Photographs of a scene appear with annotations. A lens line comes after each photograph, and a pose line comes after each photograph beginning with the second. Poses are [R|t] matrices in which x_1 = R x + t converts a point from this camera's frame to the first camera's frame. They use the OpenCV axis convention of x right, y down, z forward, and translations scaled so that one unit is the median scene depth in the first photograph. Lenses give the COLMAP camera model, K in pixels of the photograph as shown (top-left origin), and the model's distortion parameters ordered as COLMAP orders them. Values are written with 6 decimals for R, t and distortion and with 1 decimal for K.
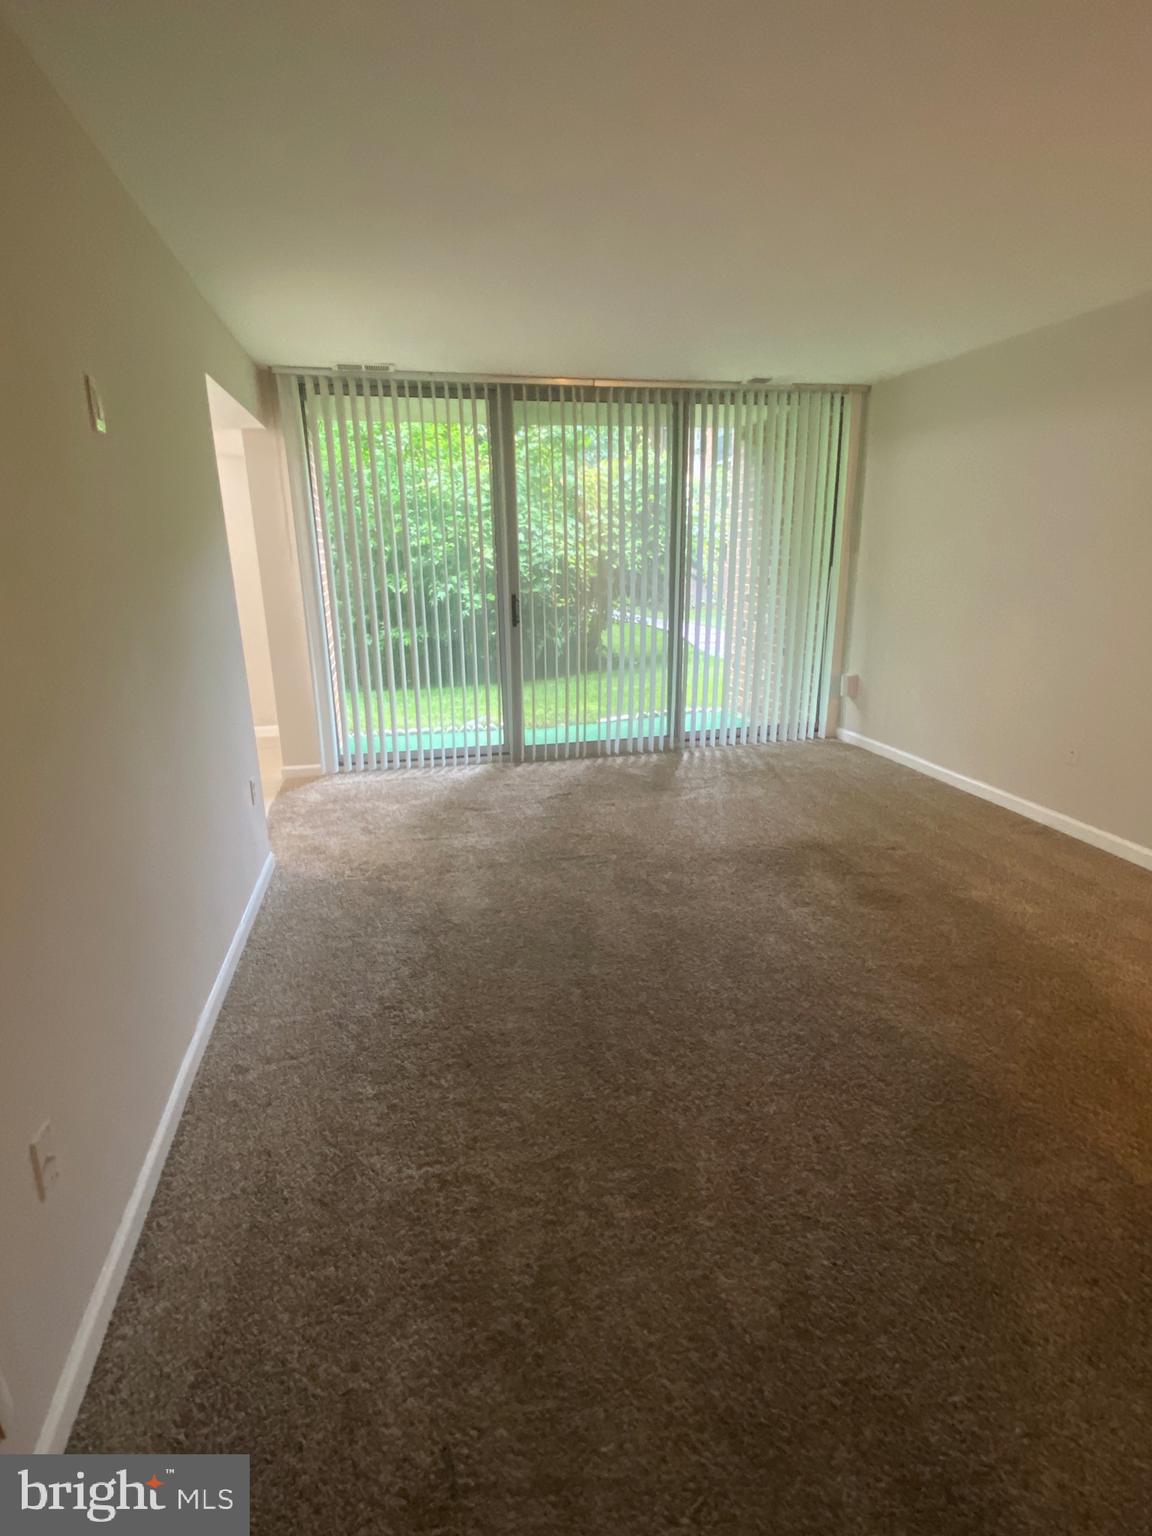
lens RADIAL K [[750.3, 0, 574.2], [0, 750.3, 774.3], [0, 0, 1]] dist [0.028577, -0.018505]
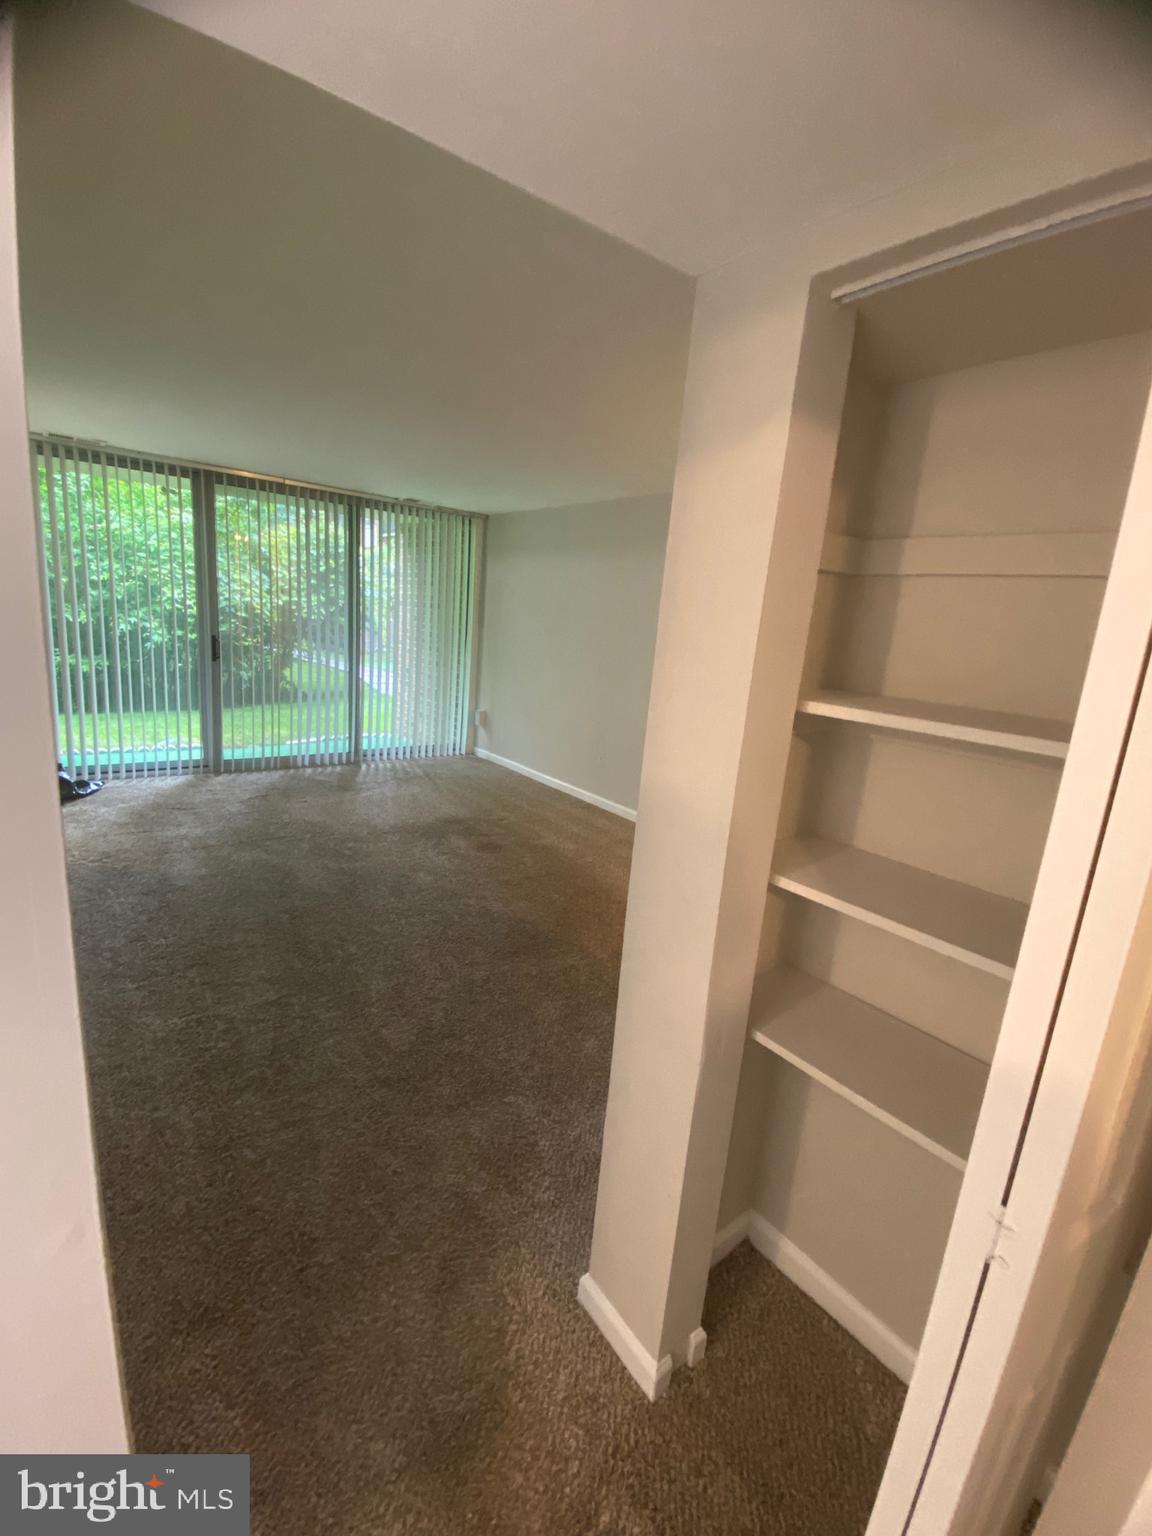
lens RADIAL K [[661.6, 0, 574.7], [0, 661.6, 765.8], [0, 0, 1]] dist [0.001205, -0.002135]
pose [[0.898543, -0.007815, 0.438817, -0.027754], [0.030877, 0.998490, -0.045444, 0.039119], [-0.437799, 0.054382, 0.897427, -0.211104]]
